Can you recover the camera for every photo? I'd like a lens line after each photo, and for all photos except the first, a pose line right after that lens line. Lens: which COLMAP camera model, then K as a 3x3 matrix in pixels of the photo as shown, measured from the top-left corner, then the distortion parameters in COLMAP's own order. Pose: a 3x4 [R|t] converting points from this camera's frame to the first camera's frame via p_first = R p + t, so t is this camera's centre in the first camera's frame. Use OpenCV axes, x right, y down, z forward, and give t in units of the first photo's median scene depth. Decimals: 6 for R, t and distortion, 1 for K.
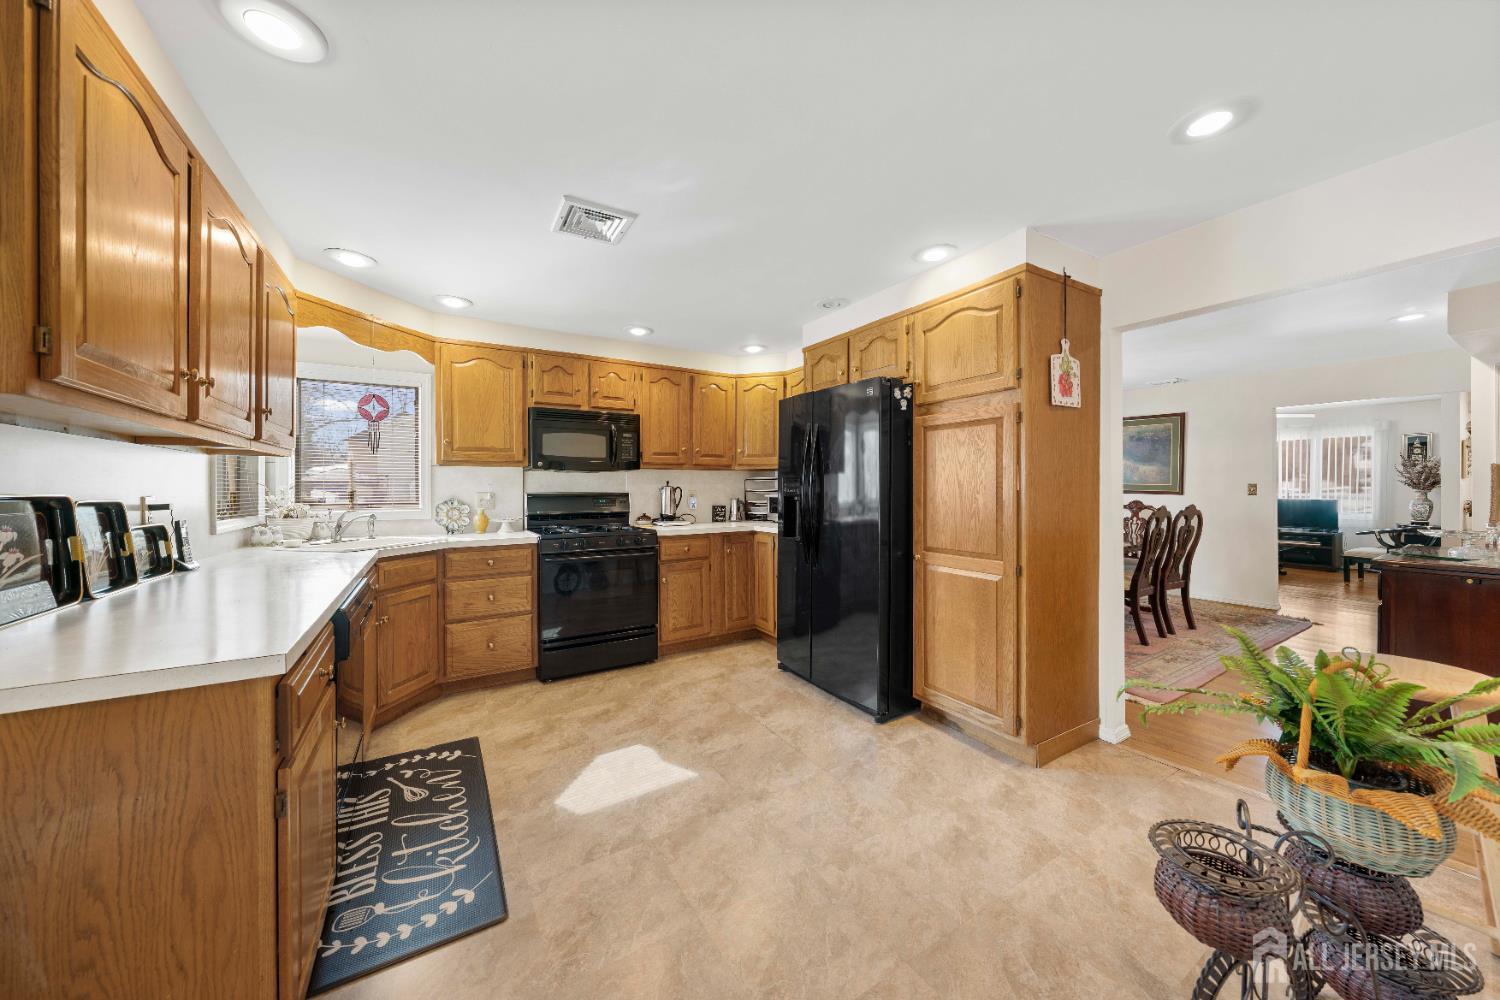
lens RADIAL K [[495.4, 0, 751.2], [0, 495.4, 494.0], [0, 0, 1]] dist [-0.005754, 0.000059]
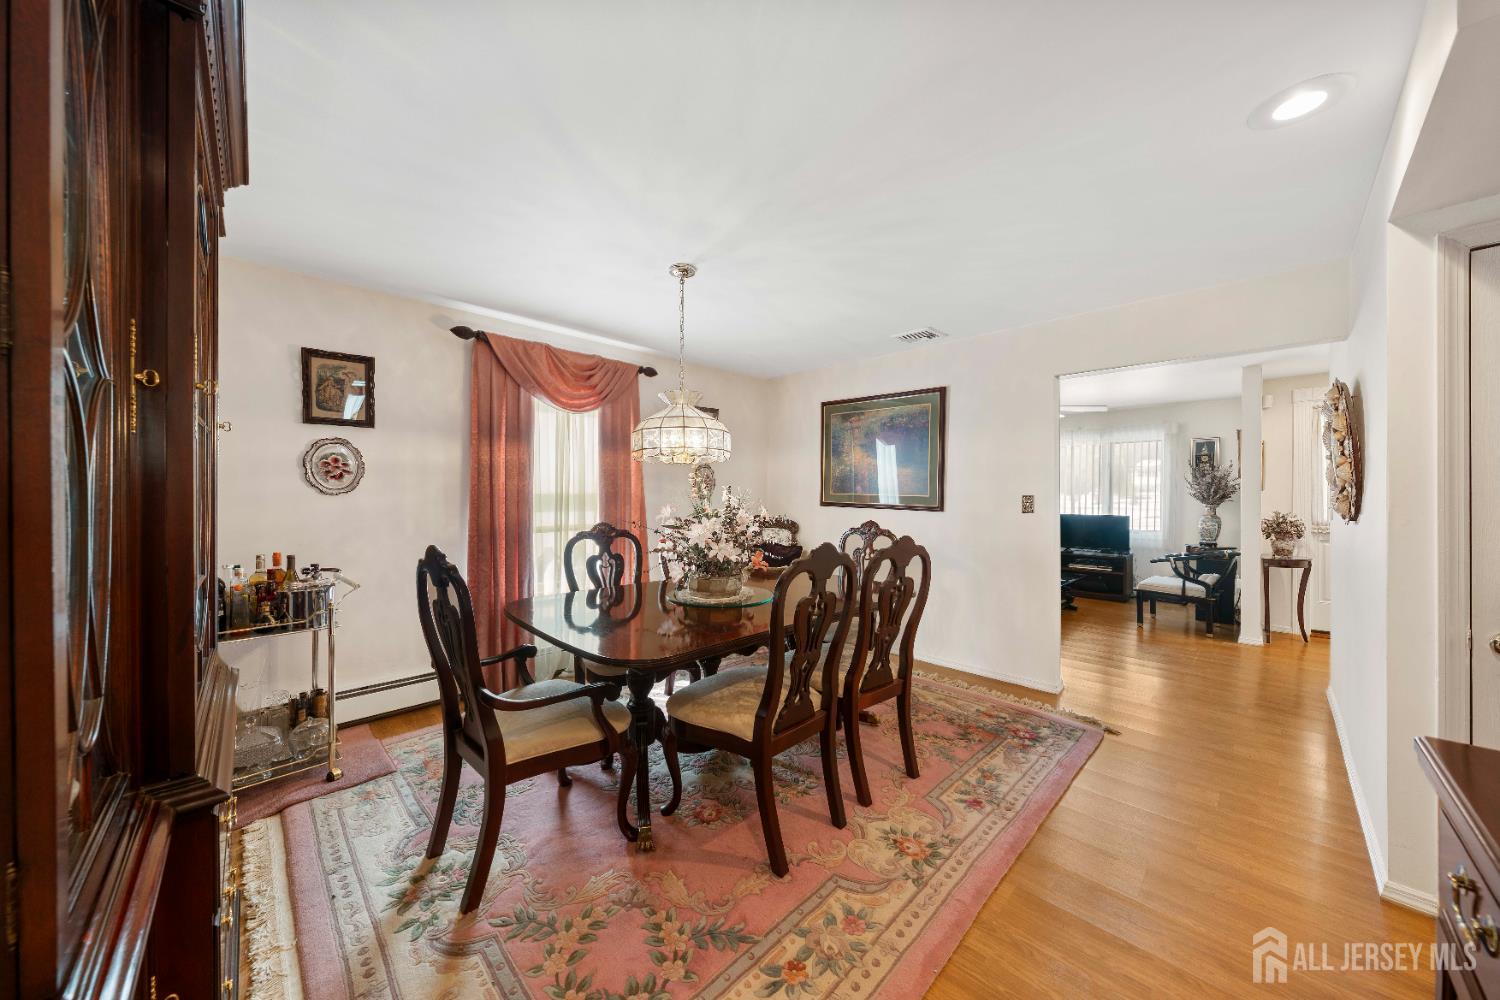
lens RADIAL K [[495.4, 0, 741.5], [0, 495.4, 496.2], [0, 0, 1]] dist [-0.005754, 0.000059]
pose [[0.975063, 0.008812, 0.221751, 0.485716], [-0.006216, 0.999904, -0.012402, -0.009074], [-0.221839, 0.010714, 0.975024, 0.434147]]
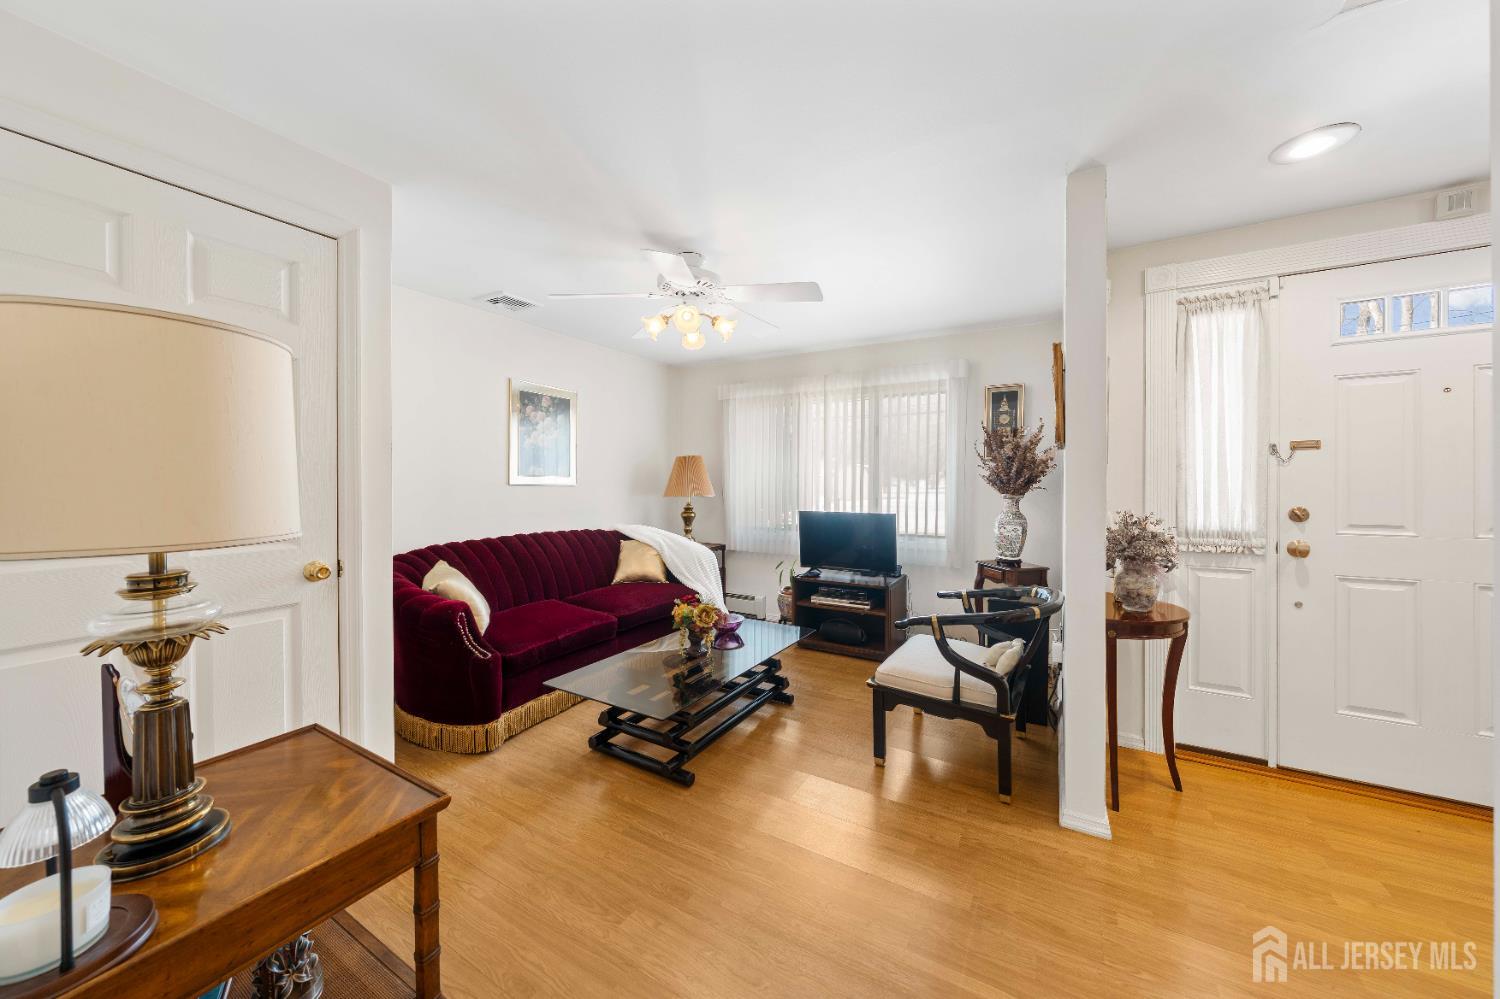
lens RADIAL K [[495.4, 0, 755.9], [0, 495.4, 489.7], [0, 0, 1]] dist [-0.005754, 0.000059]
pose [[0.878511, 0.007179, 0.477668, 1.106767], [-0.004365, 0.999966, -0.007001, -0.011480], [-0.477702, 0.004065, 0.878513, 0.839348]]
